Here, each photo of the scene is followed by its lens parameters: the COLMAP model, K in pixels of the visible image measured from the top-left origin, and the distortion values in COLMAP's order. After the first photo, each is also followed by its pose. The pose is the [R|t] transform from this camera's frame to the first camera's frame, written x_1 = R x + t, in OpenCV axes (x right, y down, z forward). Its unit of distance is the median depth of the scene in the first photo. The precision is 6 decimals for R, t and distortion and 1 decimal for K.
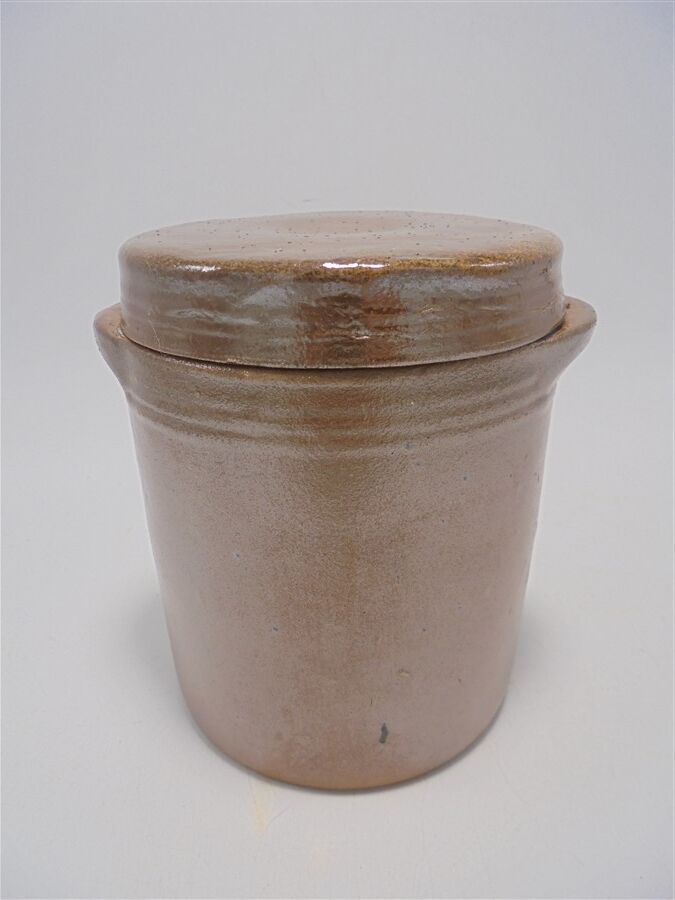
lens RADIAL K [[670.8, 0, 337.5], [0, 670.8, 450.0], [0, 0, 1]] dist [-0.061656, -0.125775]
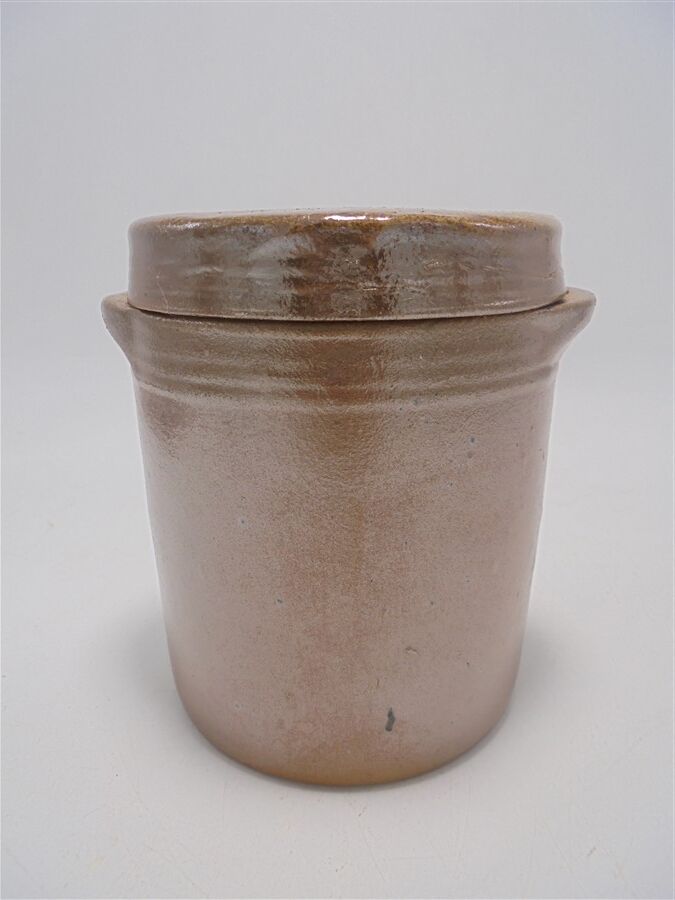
lens RADIAL K [[670.8, 0, 337.5], [0, 670.8, 450.0], [0, 0, 1]] dist [-0.061656, -0.125775]
pose [[0.999894, 0.004037, 0.014002, -0.025297], [-0.002731, 0.995747, -0.092084, 0.149493], [-0.014314, 0.092036, 0.995653, 0.009607]]
